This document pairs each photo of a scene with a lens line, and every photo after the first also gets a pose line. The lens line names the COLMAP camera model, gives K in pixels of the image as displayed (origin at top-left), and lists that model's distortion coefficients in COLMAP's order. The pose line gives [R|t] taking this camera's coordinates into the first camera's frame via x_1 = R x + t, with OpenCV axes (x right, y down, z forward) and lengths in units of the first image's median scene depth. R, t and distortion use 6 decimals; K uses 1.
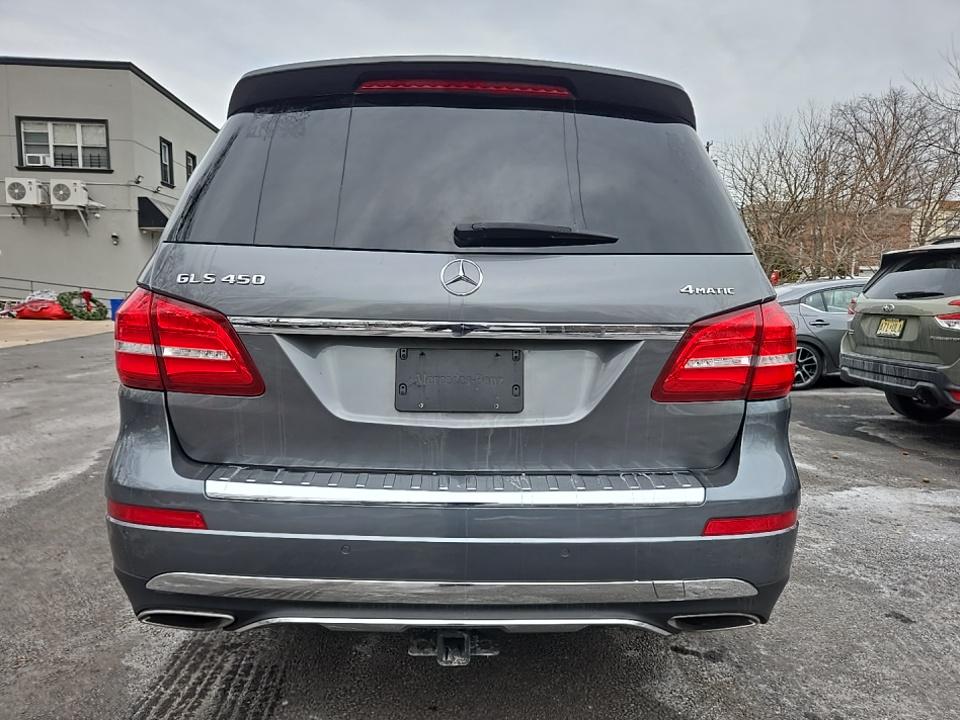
lens RADIAL K [[720.3, 0, 480.5], [0, 720.3, 356.9], [0, 0, 1]] dist [0.037121, -0.005822]
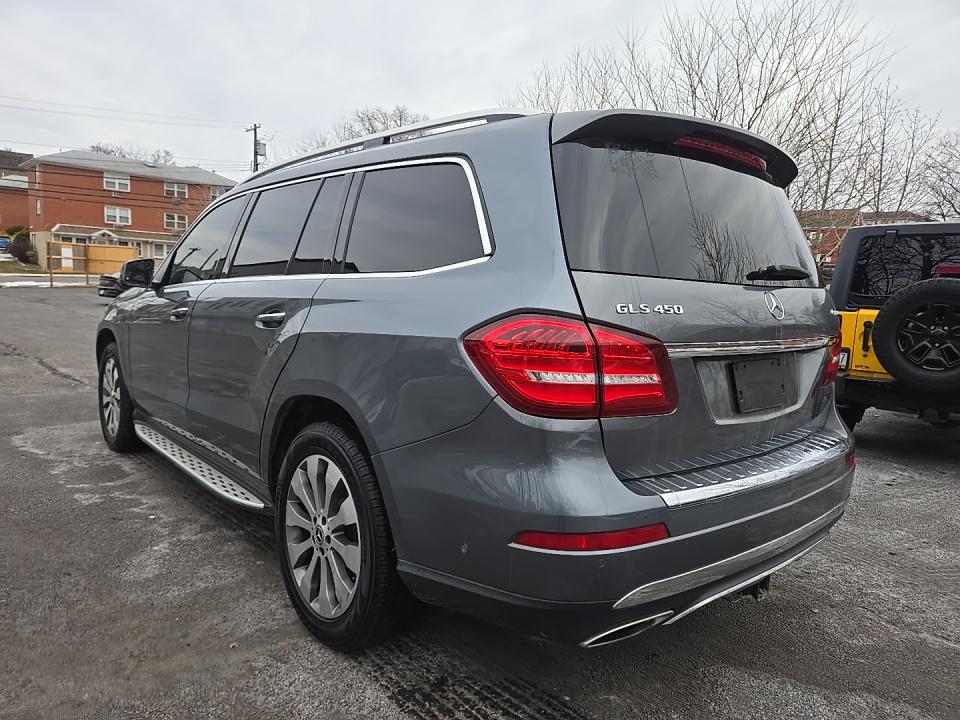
lens RADIAL K [[720.3, 0, 480.1], [0, 720.3, 364.7], [0, 0, 1]] dist [0.037121, -0.005822]
pose [[0.734288, -0.064606, 0.675757, -1.263275], [0.036875, 0.997787, 0.055325, -0.092503], [-0.677836, -0.015706, 0.735046, 0.374673]]
